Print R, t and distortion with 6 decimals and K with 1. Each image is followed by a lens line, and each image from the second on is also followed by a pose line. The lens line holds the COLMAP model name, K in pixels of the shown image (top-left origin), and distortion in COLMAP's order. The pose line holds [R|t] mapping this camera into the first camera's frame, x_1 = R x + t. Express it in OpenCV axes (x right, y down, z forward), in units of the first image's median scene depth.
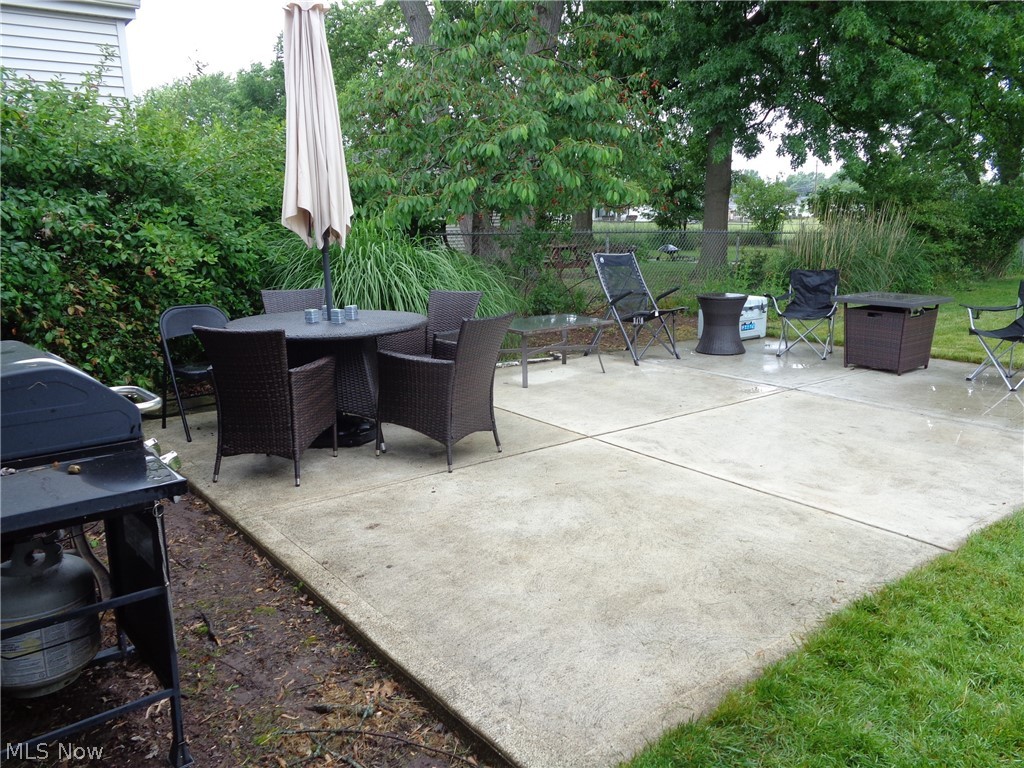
lens RADIAL K [[764.4, 0, 524.6], [0, 764.4, 365.6], [0, 0, 1]] dist [-0.000803, 0.005026]
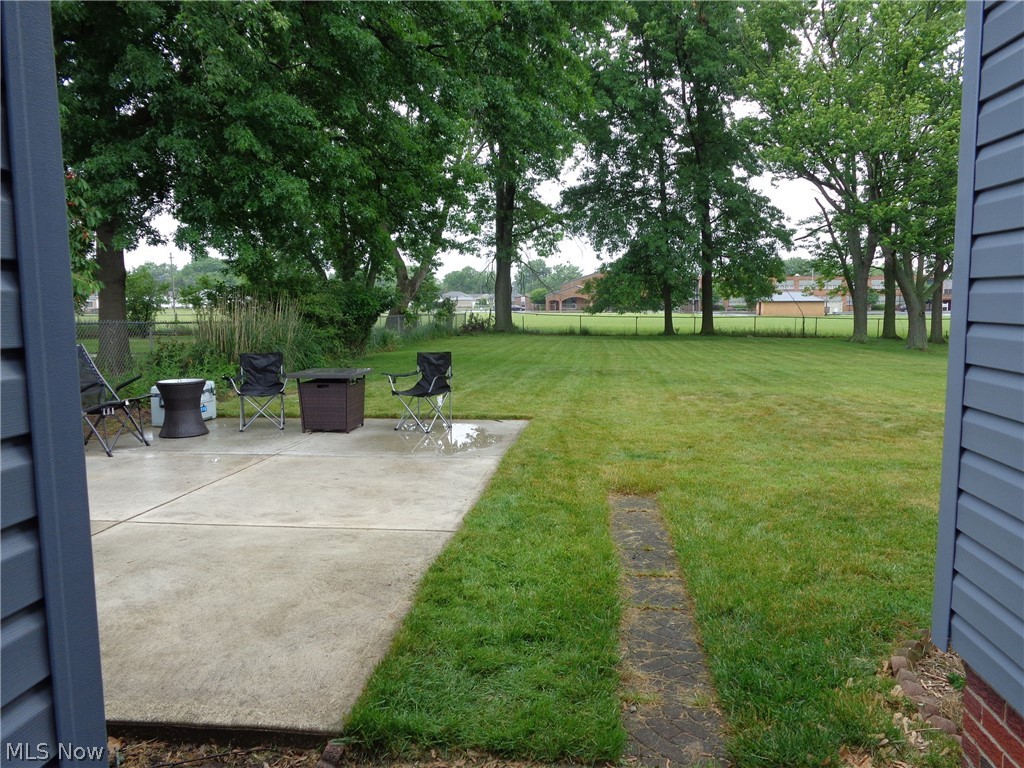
lens RADIAL K [[766.8, 0, 511.6], [0, 766.8, 379.6], [0, 0, 1]] dist [0.002110, 0.004369]
pose [[0.709790, -0.068985, 0.701027, -0.178079], [0.137864, 0.989551, -0.042210, 0.015170], [-0.690791, 0.126607, 0.711884, -0.072650]]
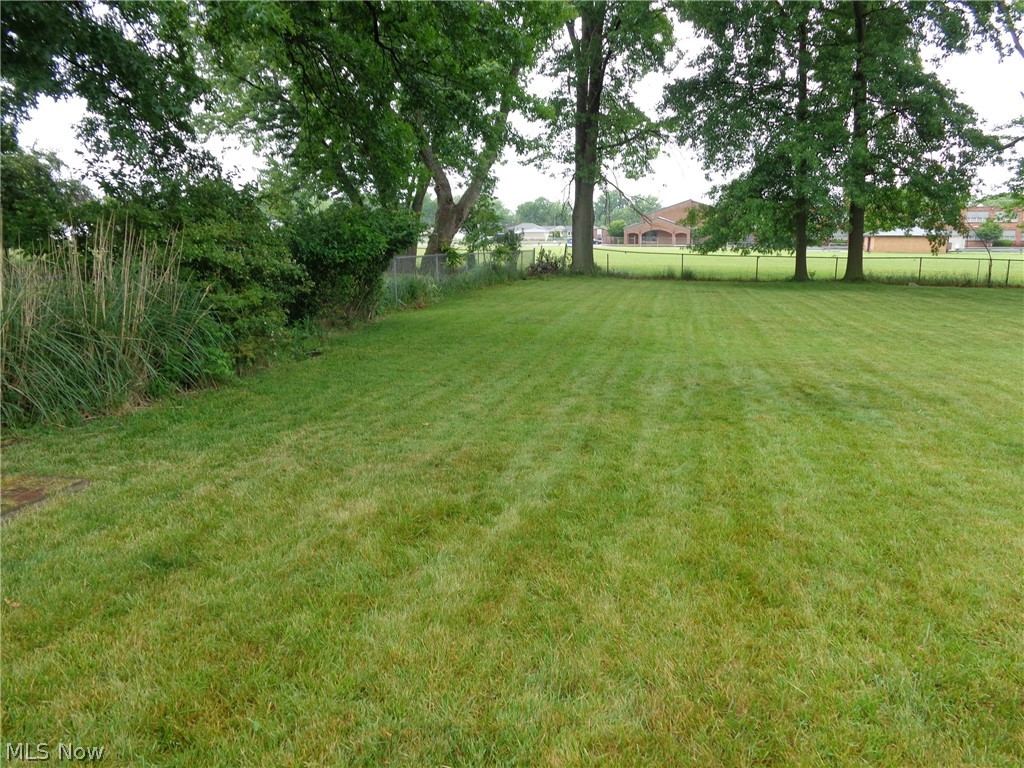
lens RADIAL K [[766.1, 0, 512.3], [0, 766.1, 377.2], [0, 0, 1]] dist [-0.006499, 0.002949]
pose [[0.772591, -0.110663, 0.625186, 0.651705], [0.118770, 0.992501, 0.028907, -0.171307], [-0.623696, 0.051920, 0.779940, 0.812206]]
